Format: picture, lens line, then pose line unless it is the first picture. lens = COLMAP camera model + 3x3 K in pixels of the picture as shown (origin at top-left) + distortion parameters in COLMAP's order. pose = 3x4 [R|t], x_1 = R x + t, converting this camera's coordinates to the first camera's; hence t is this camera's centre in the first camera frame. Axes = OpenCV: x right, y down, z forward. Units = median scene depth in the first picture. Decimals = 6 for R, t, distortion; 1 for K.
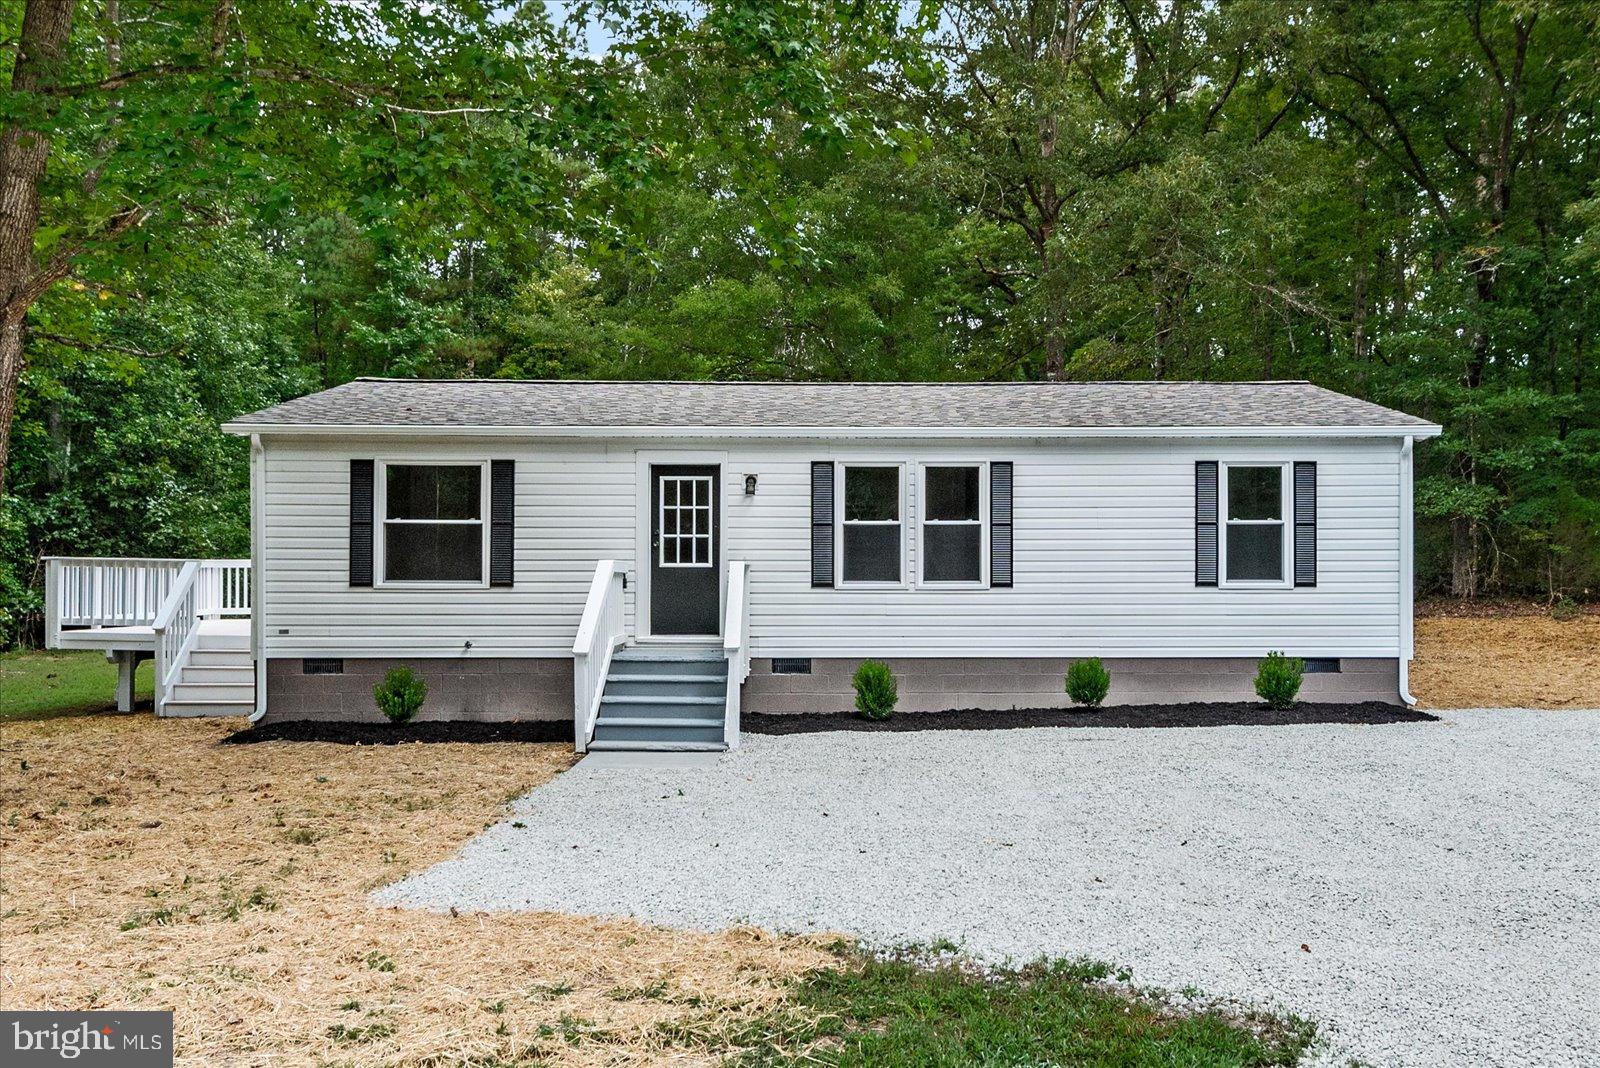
lens RADIAL K [[813.5, 0, 799.9], [0, 813.5, 533.9], [0, 0, 1]] dist [-0.013474, 0.000293]
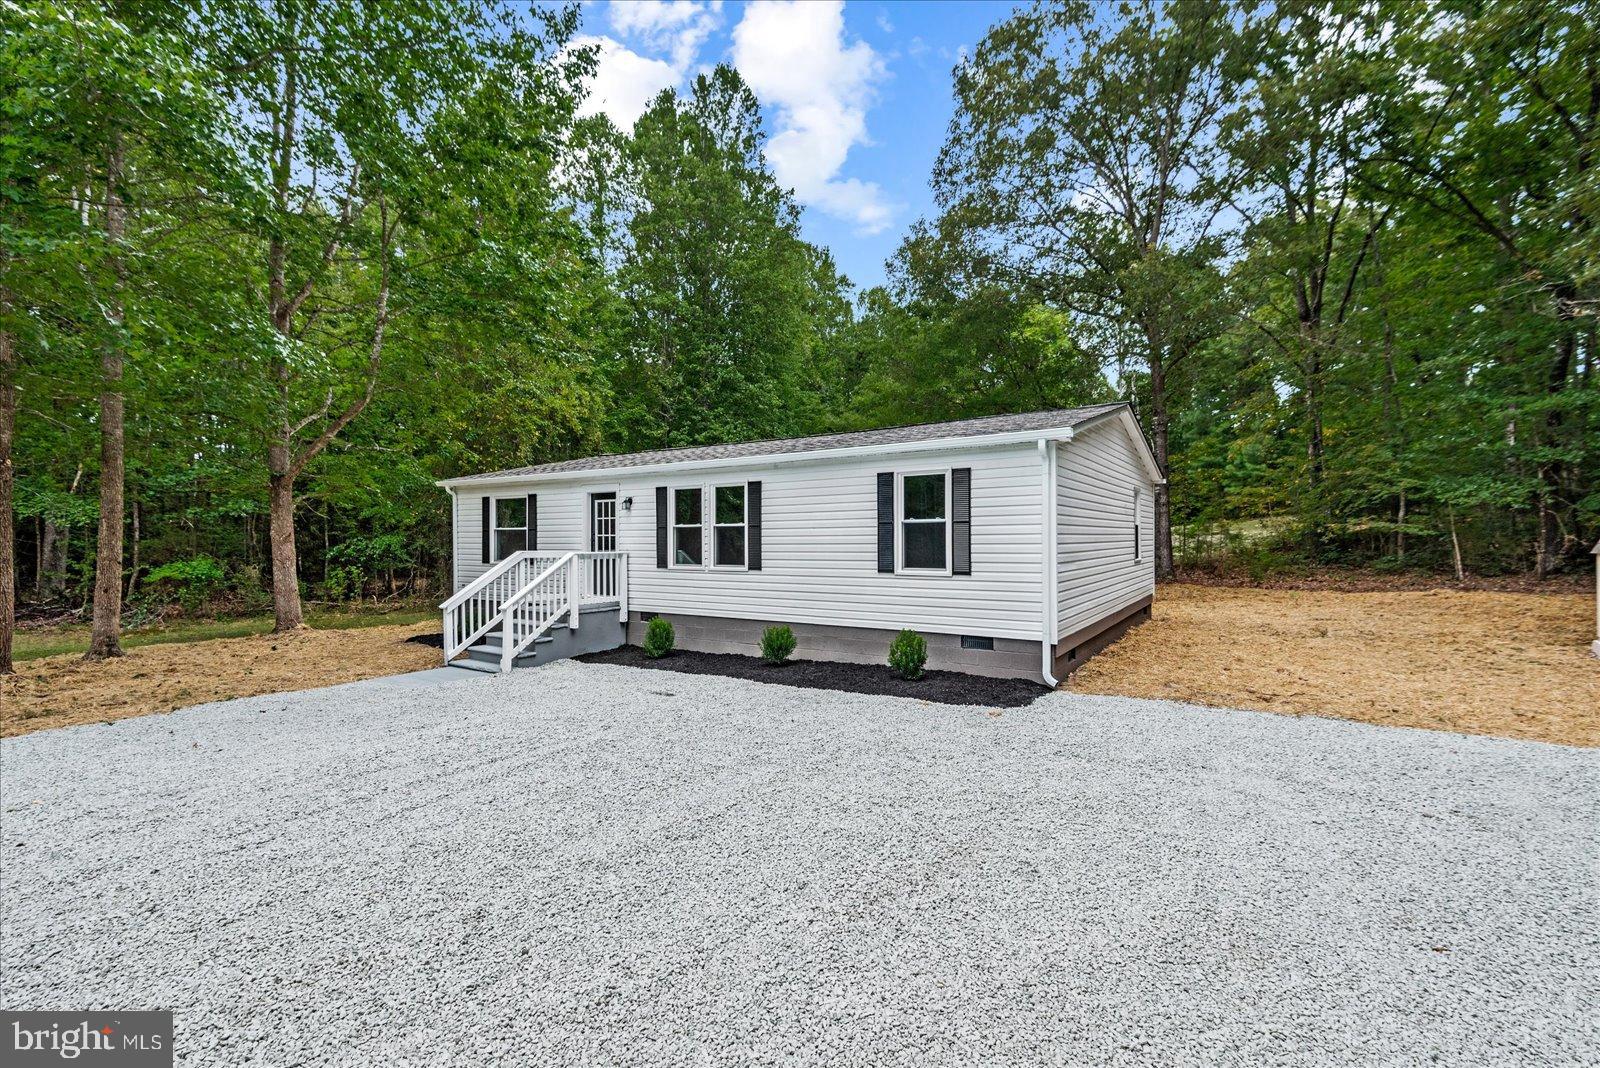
lens RADIAL K [[715.3, 0, 799.9], [0, 715.3, 532.0], [0, 0, 1]] dist [-0.003670, 0.000011]
pose [[0.829229, -0.010014, -0.558820, 1.007339], [0.012243, 0.999925, 0.000248, 0.000047], [0.558775, -0.007047, 0.829289, 0.010197]]
